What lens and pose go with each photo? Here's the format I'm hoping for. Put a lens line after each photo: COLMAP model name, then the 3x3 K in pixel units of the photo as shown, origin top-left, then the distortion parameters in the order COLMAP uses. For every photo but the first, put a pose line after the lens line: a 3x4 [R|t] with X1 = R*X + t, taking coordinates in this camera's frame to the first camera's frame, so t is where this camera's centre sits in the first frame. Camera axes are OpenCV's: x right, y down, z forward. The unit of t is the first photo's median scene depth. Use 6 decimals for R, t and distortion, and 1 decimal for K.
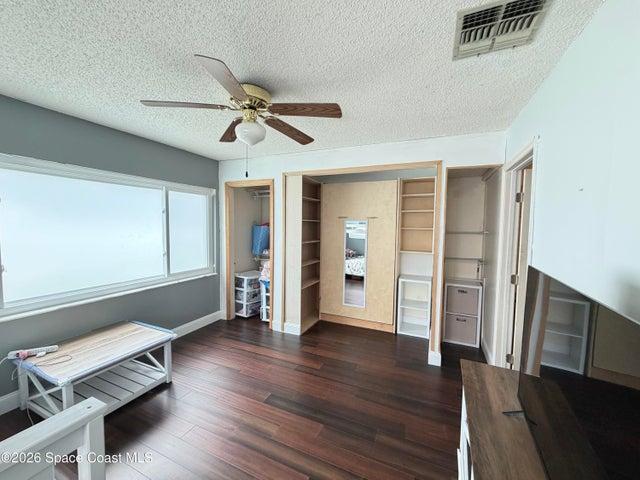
lens RADIAL K [[257.7, 0, 320.0], [0, 257.7, 240.0], [0, 0, 1]] dist [-0.000315, -0.000102]
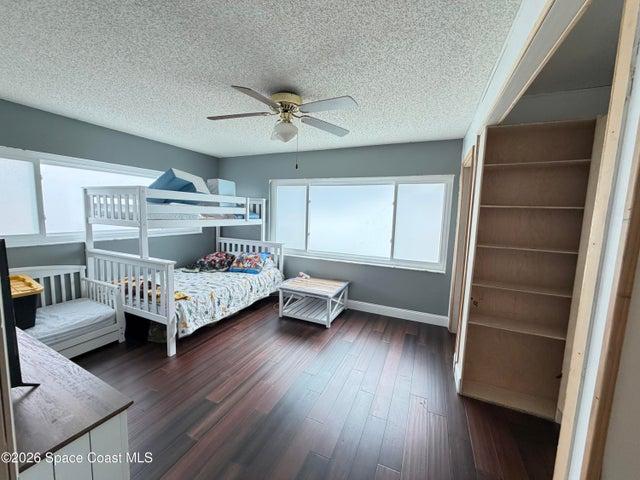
lens RADIAL K [[257.7, 0, 320.0], [0, 257.7, 240.0], [0, 0, 1]] dist [-0.000315, -0.000102]
pose [[0.004215, 0.089940, -0.995938, 0.552134], [-0.090265, 0.991916, 0.089195, -0.021329], [0.995909, 0.089522, 0.012300, 0.673567]]
